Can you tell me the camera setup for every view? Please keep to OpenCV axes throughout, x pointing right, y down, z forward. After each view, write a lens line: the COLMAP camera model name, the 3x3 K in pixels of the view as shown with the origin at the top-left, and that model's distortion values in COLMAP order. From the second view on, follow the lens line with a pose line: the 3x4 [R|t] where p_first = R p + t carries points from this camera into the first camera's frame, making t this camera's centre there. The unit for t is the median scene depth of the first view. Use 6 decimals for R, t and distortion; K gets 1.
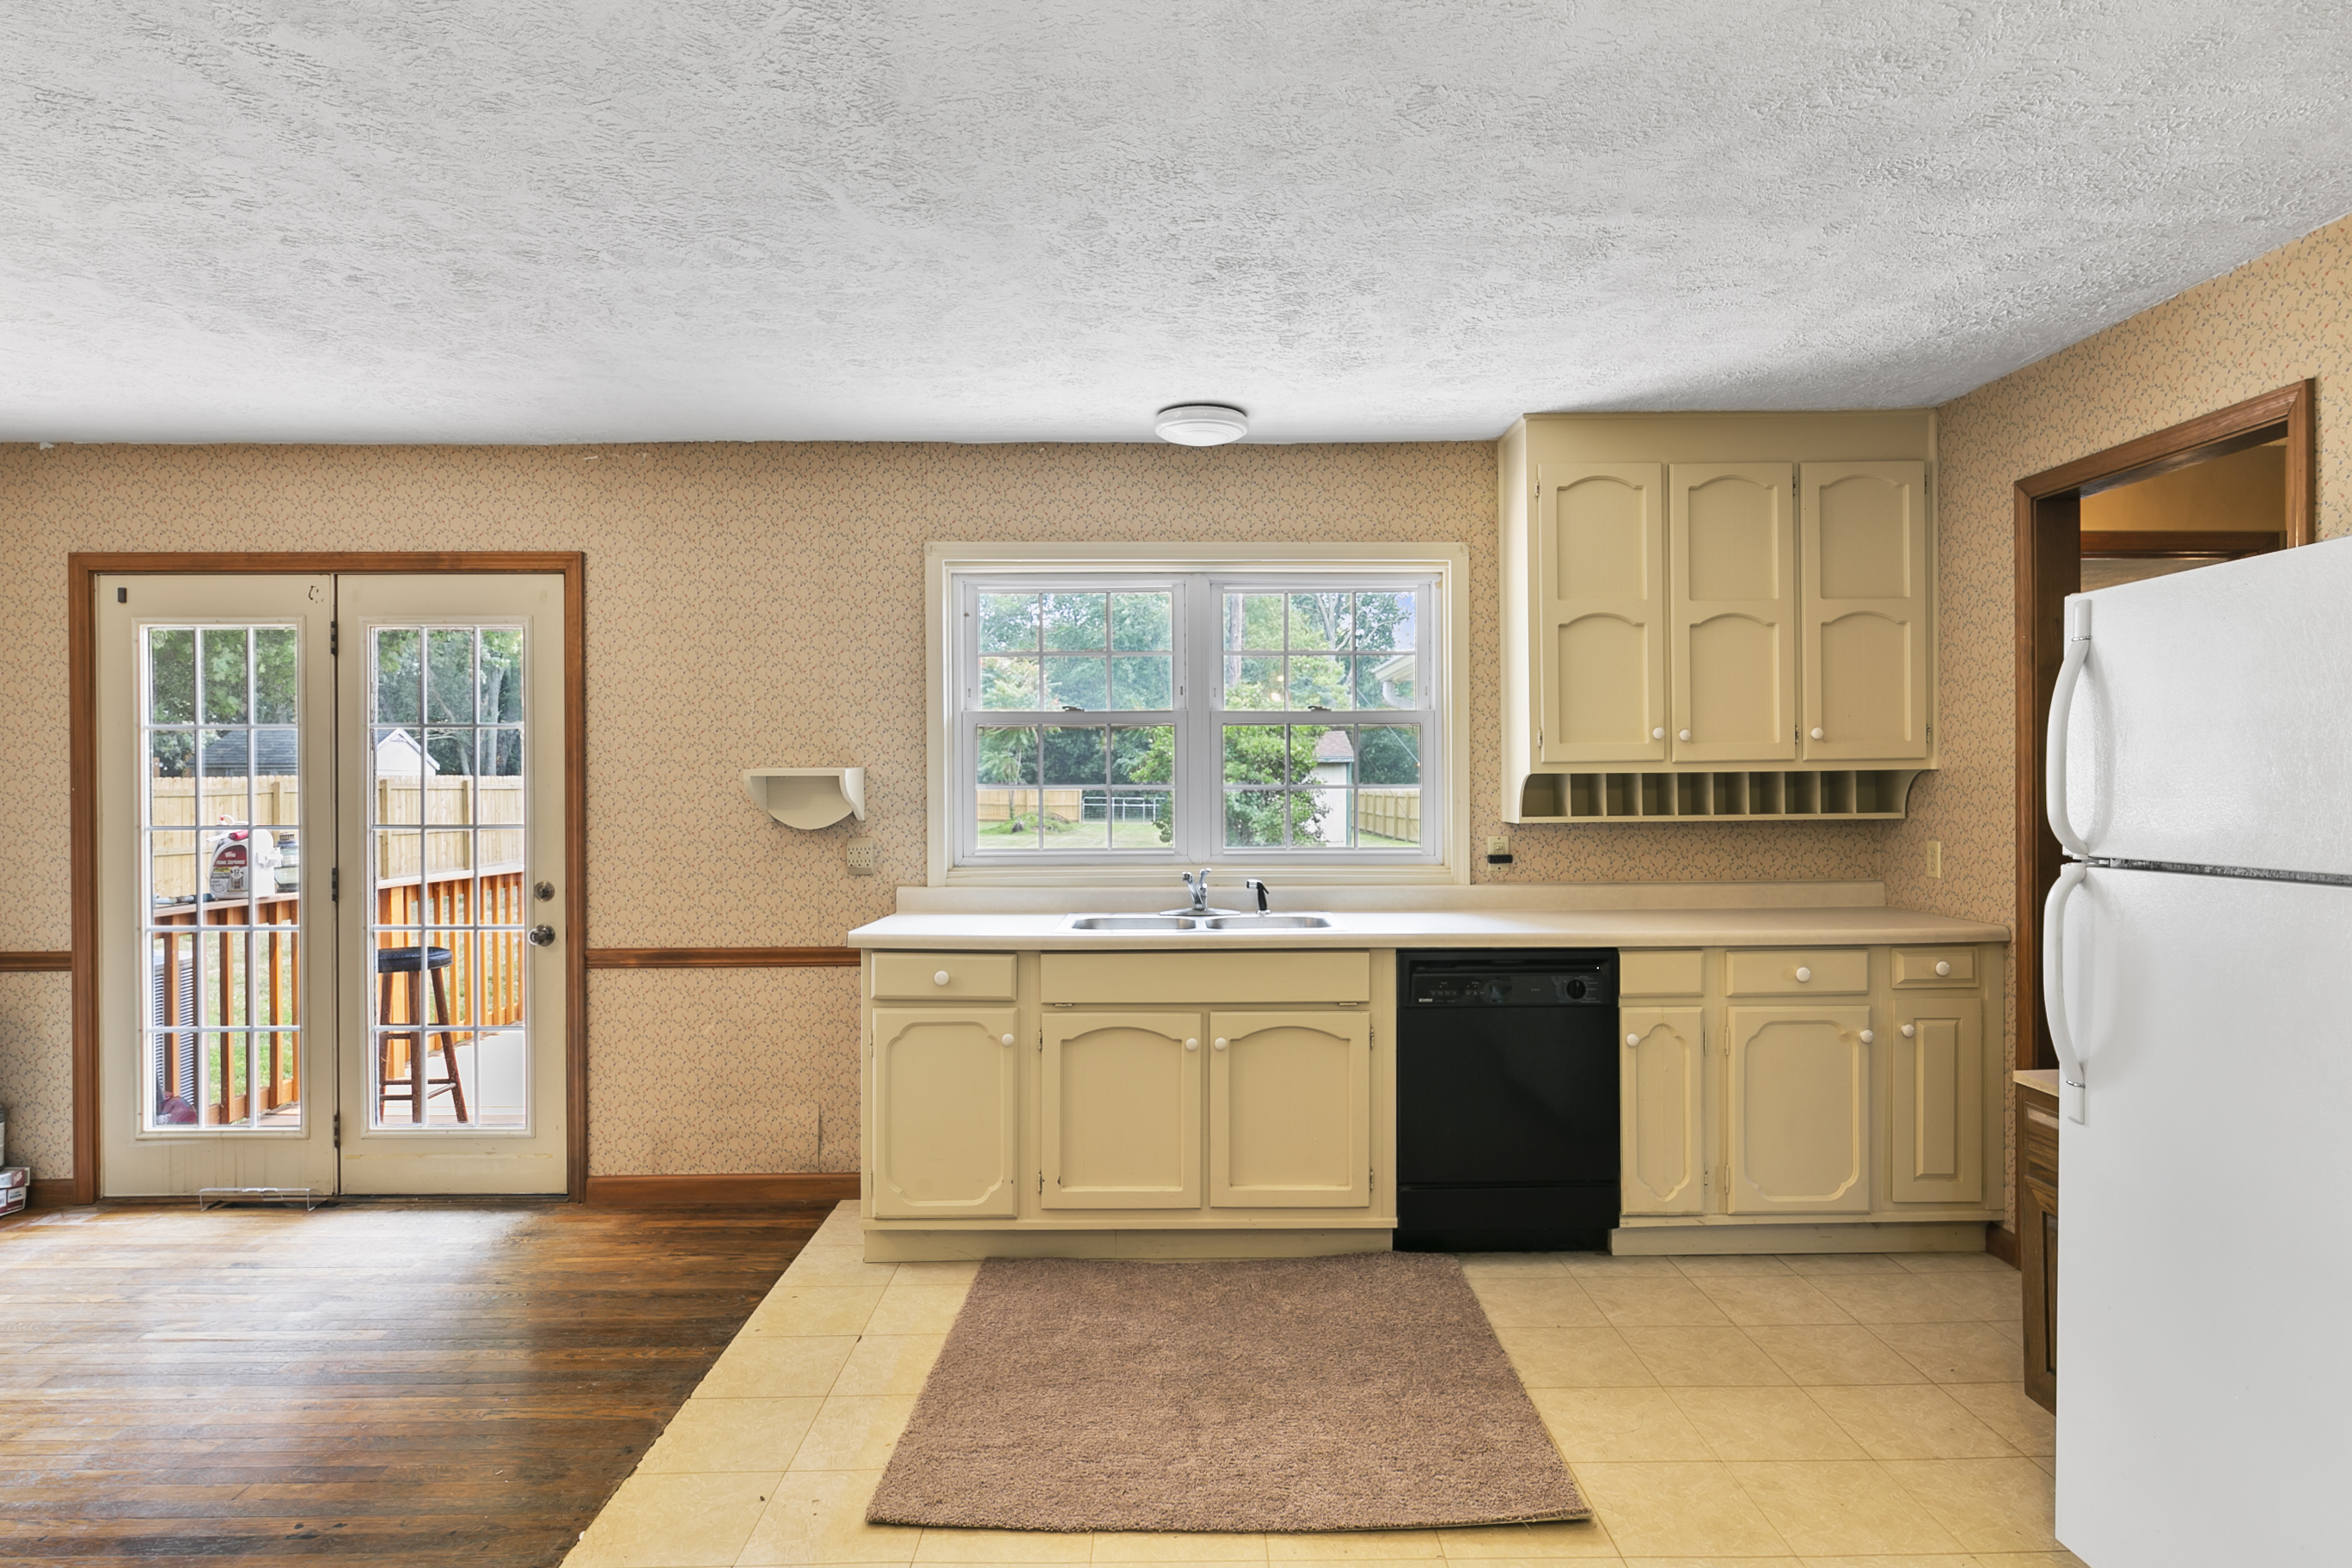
lens RADIAL K [[1290.1, 0, 1190.2], [0, 1290.1, 786.8], [0, 0, 1]] dist [-0.000658, -0.000592]
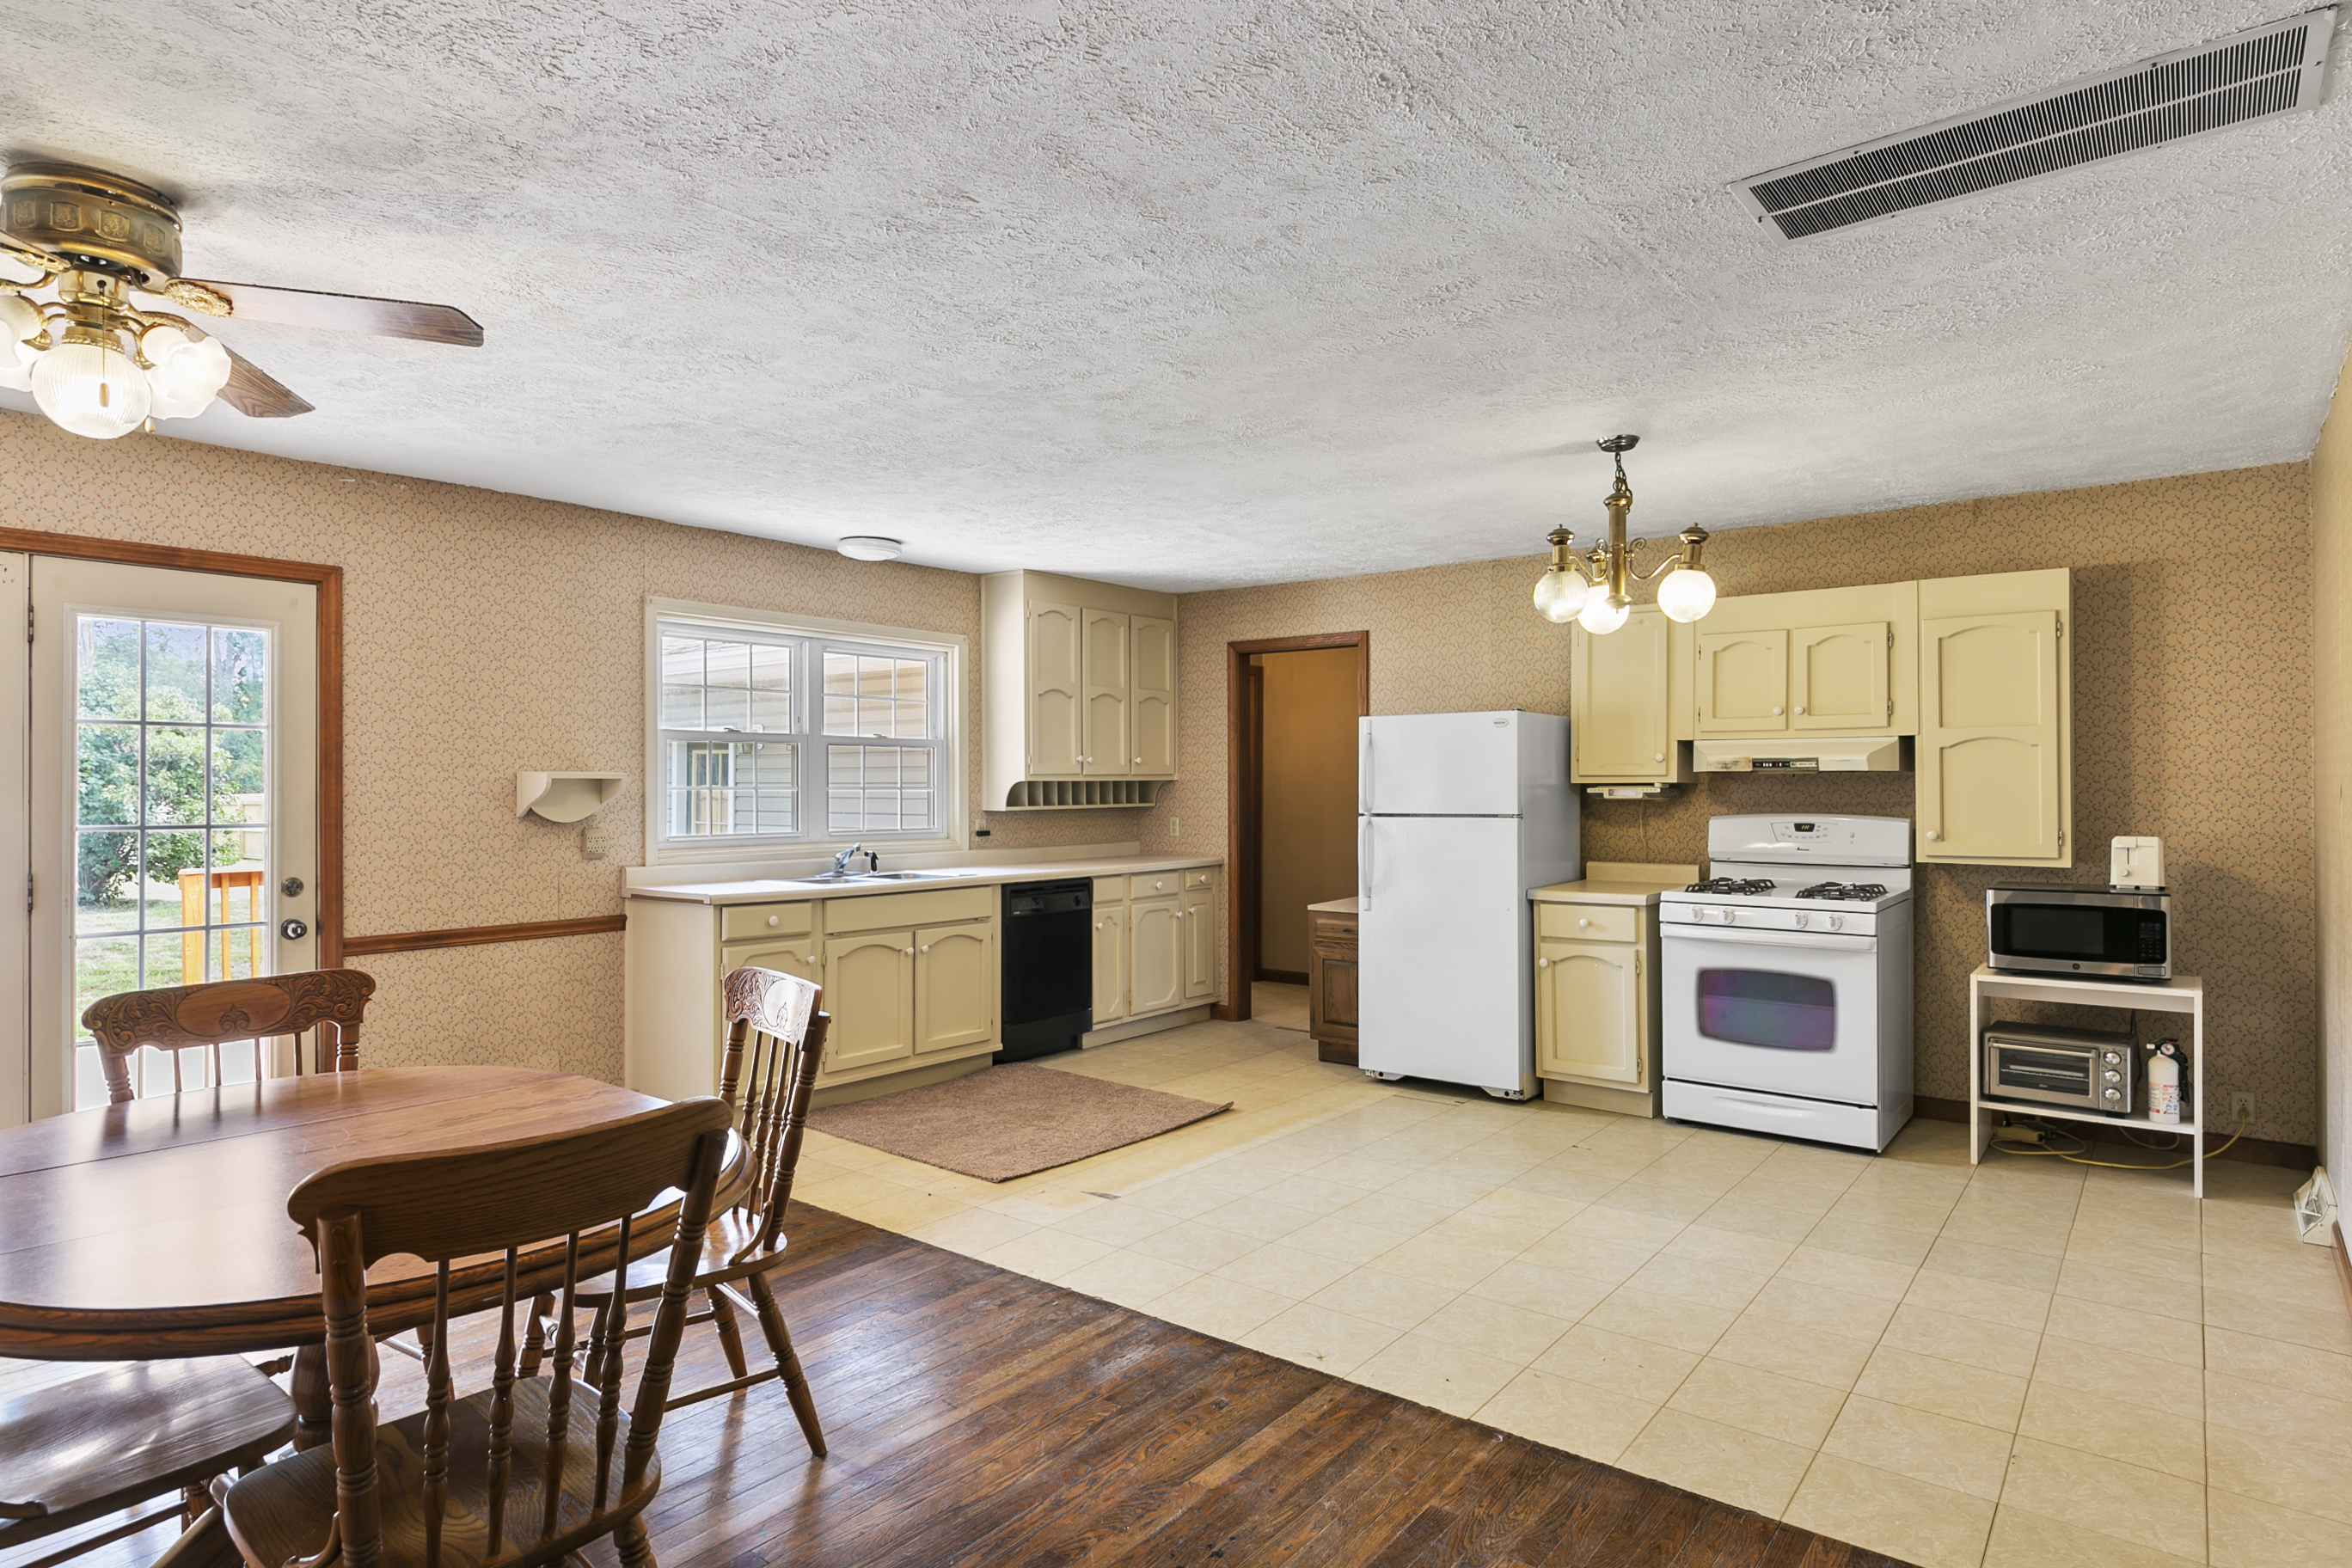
lens RADIAL K [[1282.5, 0, 1196.5], [0, 1282.5, 774.4], [0, 0, 1]] dist [0.000535, -0.000293]
pose [[0.625841, 0.011012, 0.779873, -0.852568], [0.001033, 0.999888, -0.014947, 0.006449], [-0.779950, 0.010160, 0.625759, -0.216465]]
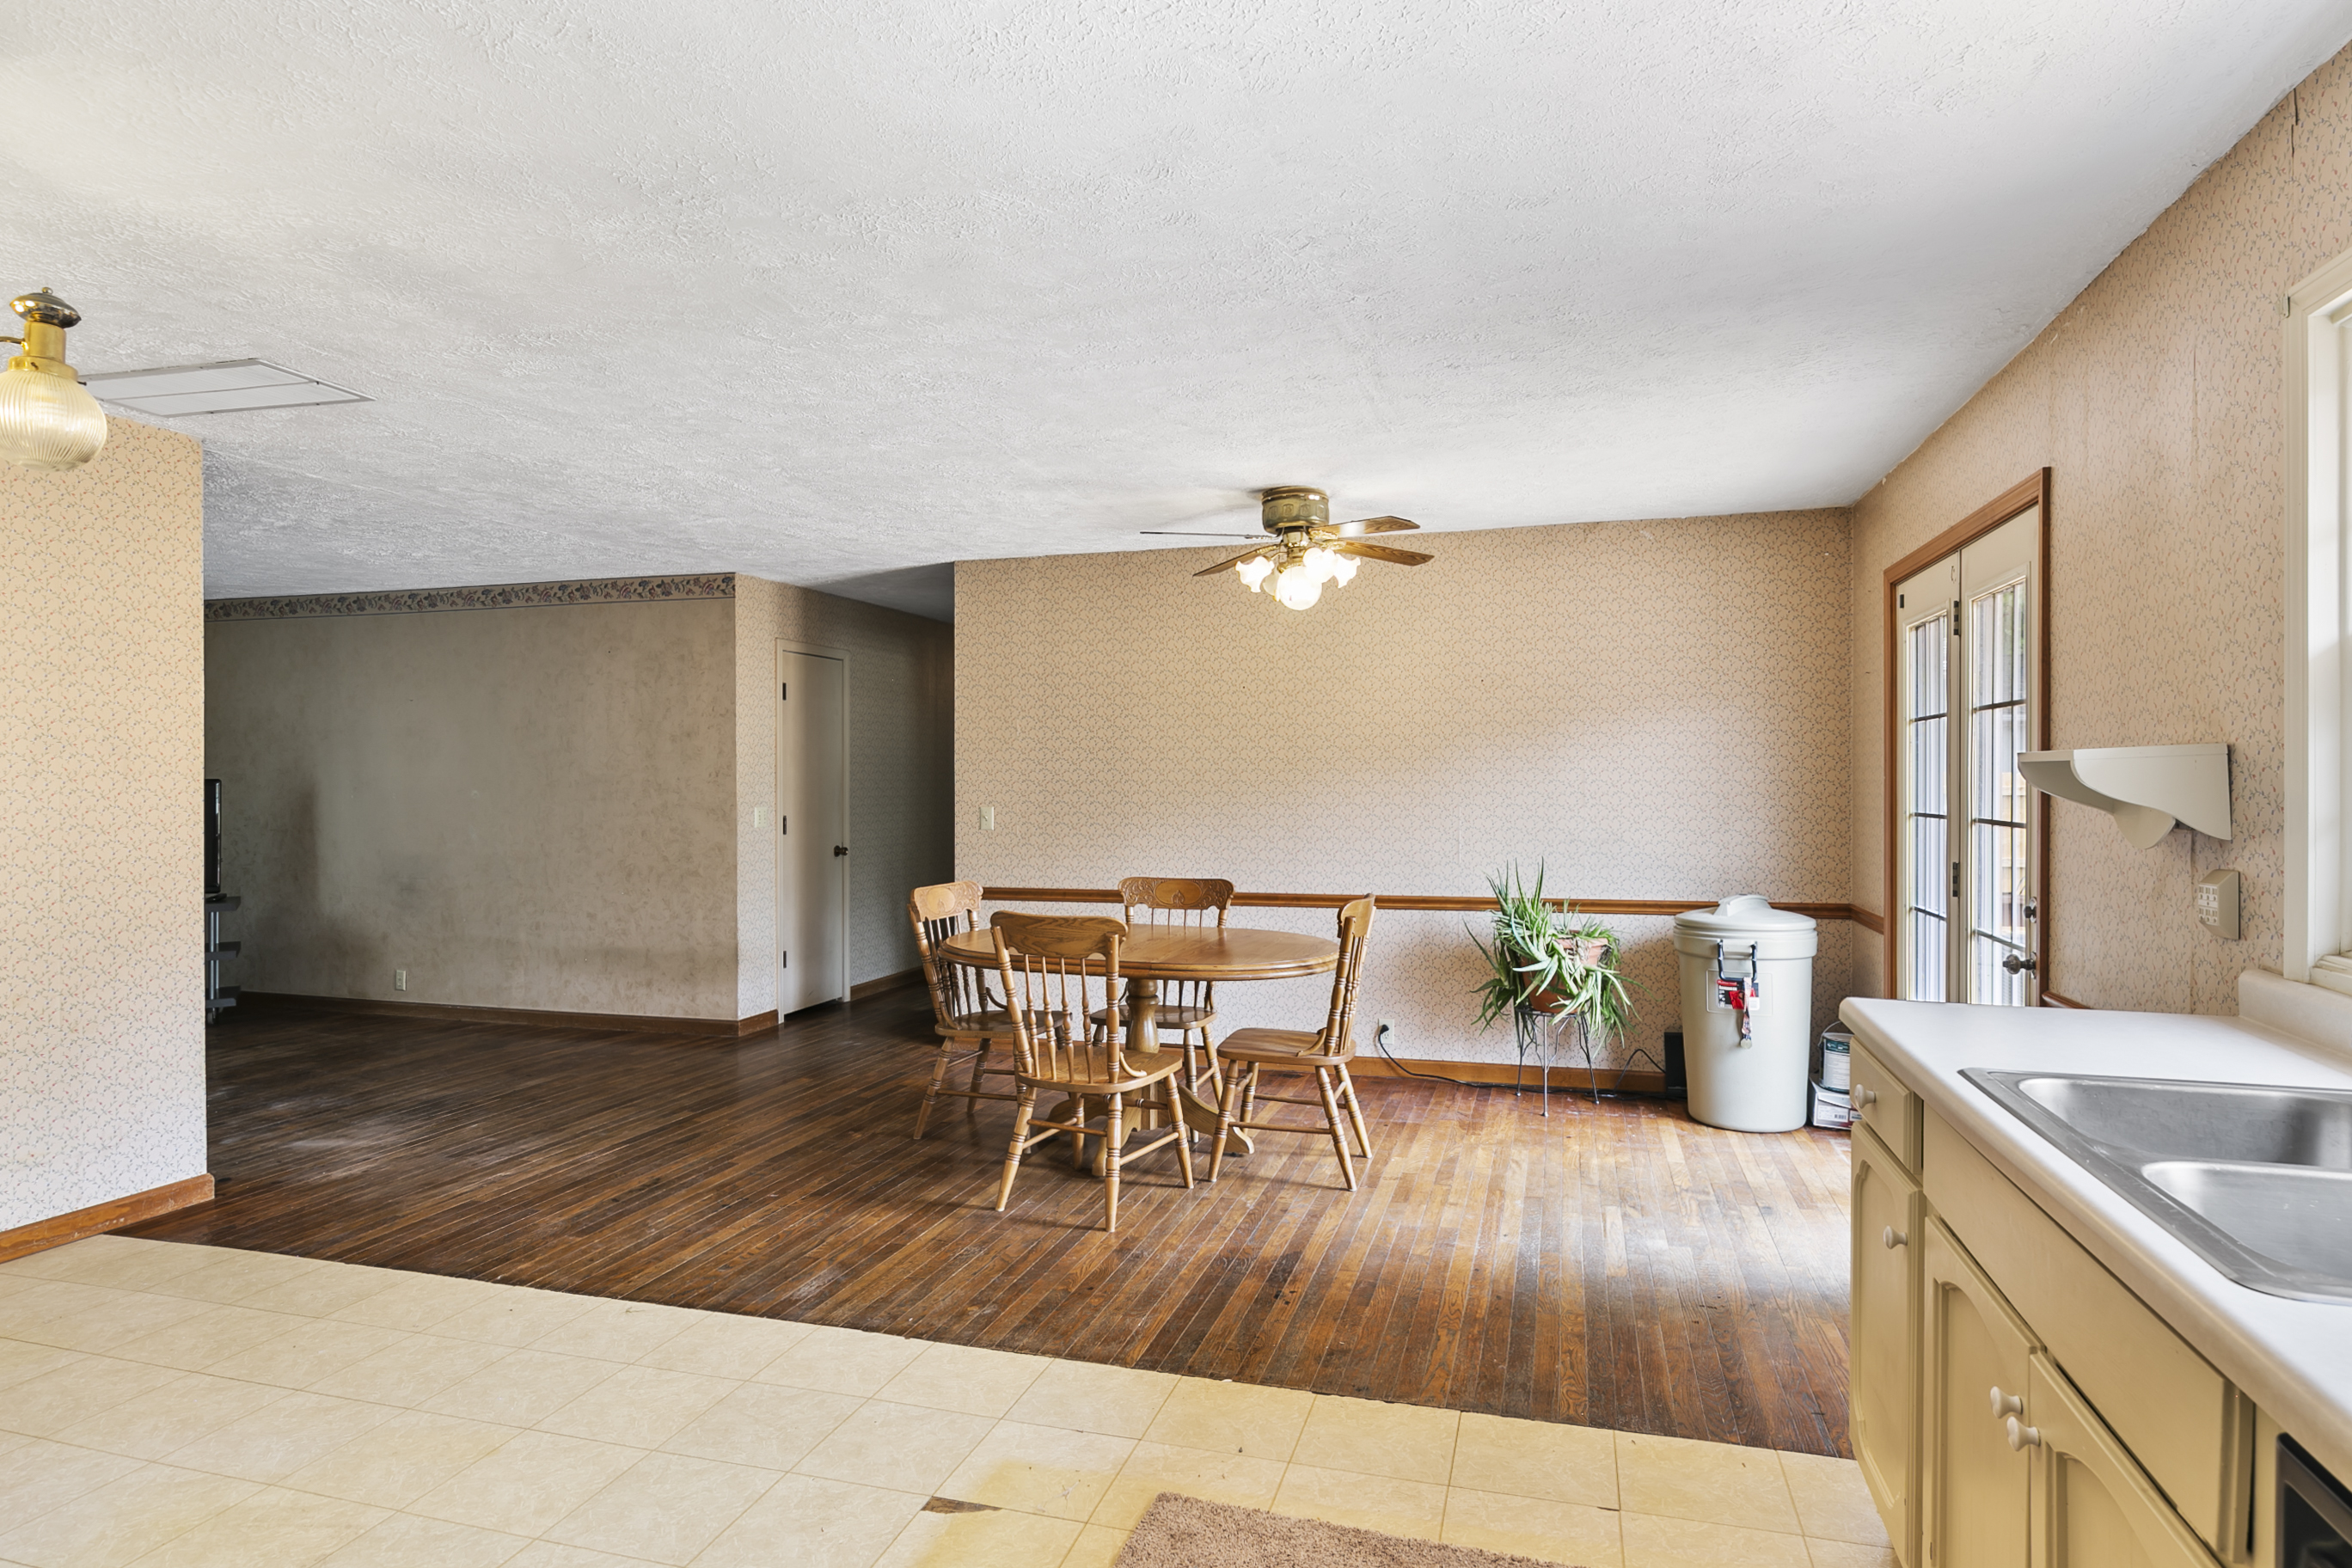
lens RADIAL K [[1290.1, 0, 1190.2], [0, 1290.1, 786.8], [0, 0, 1]] dist [-0.000658, -0.000592]
pose [[-0.295378, 0.009991, -0.955328, 0.401730], [0.000527, 0.999947, 0.010294, -0.002756], [0.955380, 0.002537, -0.295368, 0.741291]]
